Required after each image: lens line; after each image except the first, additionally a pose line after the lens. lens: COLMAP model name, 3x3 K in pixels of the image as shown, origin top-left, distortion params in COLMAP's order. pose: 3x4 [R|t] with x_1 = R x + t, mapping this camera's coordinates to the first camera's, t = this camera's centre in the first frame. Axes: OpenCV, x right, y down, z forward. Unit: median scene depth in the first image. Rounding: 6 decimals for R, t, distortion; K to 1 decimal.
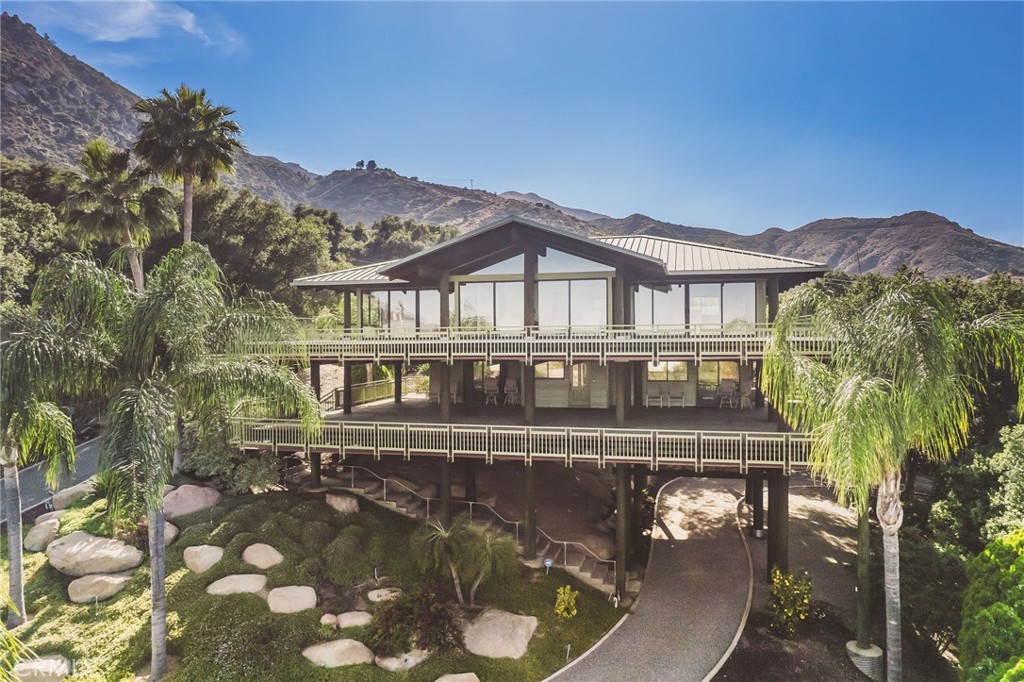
lens RADIAL K [[641.5, 0, 523.2], [0, 641.5, 342.2], [0, 0, 1]] dist [-0.069255, 0.056261]
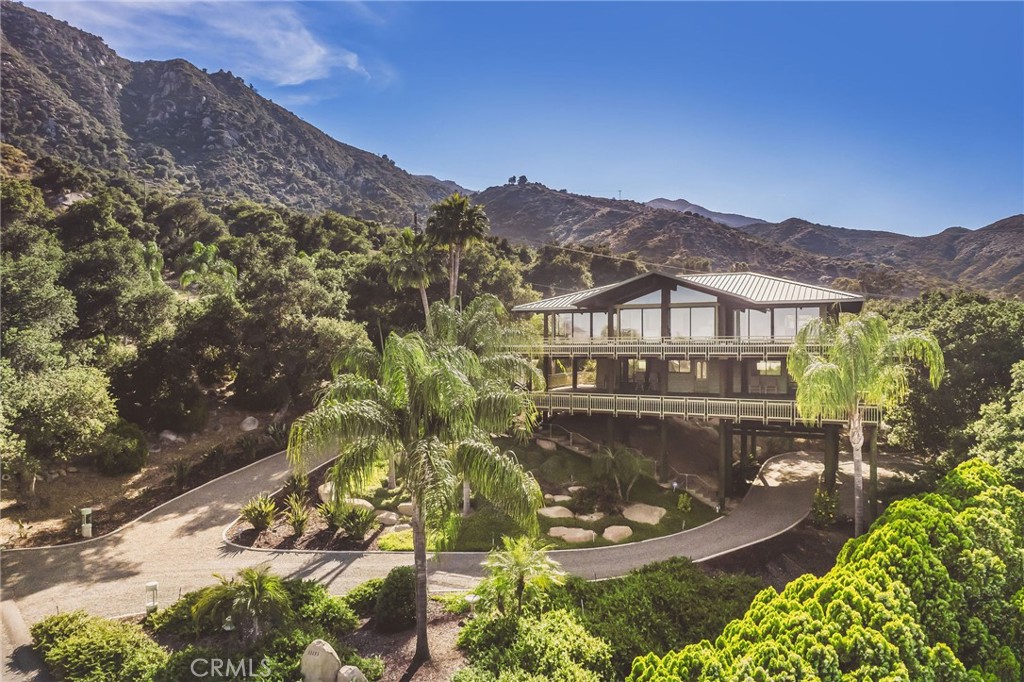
lens RADIAL K [[641.5, 0, 523.2], [0, 641.5, 342.2], [0, 0, 1]] dist [-0.069255, 0.056261]
pose [[0.973862, 0.003949, -0.227106, 0.029395], [-0.007092, 0.999890, -0.013022, 0.012768], [0.227030, 0.014292, 0.973783, -0.631264]]
